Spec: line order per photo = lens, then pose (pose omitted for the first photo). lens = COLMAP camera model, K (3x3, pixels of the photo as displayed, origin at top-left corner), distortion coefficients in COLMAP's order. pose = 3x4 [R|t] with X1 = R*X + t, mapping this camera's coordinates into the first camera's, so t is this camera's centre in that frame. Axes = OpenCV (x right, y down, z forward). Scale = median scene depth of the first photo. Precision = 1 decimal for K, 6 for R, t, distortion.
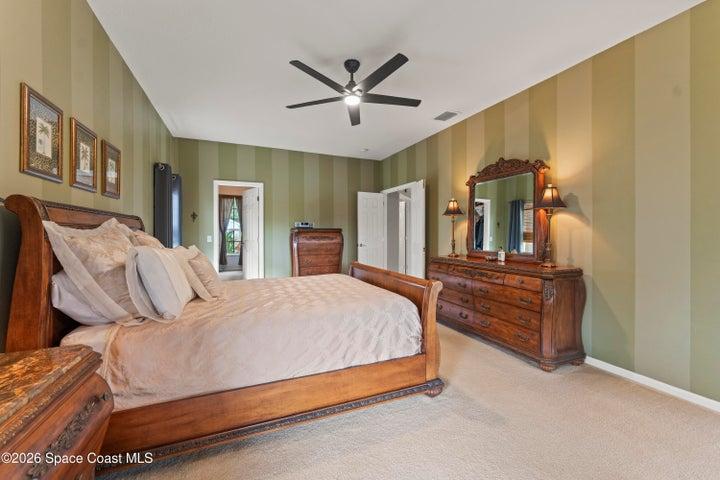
lens RADIAL K [[290.1, 0, 360.2], [0, 290.1, 236.6], [0, 0, 1]] dist [-0.000081, 0.000001]
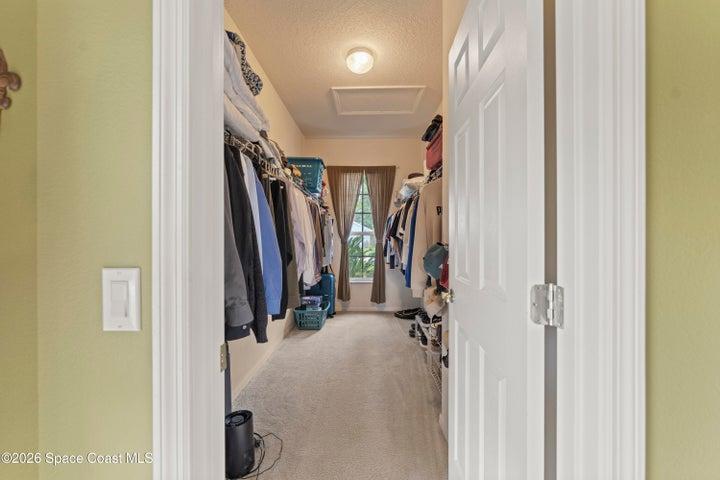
lens RADIAL K [[290.1, 0, 360.4], [0, 290.1, 241.0], [0, 0, 1]] dist [-0.000081, 0.000001]
pose [[0.907278, 0.000289, -0.420532, -0.220226], [-0.002092, 0.999990, -0.003826, -0.008485], [0.420527, 0.004351, 0.907270, 0.527640]]
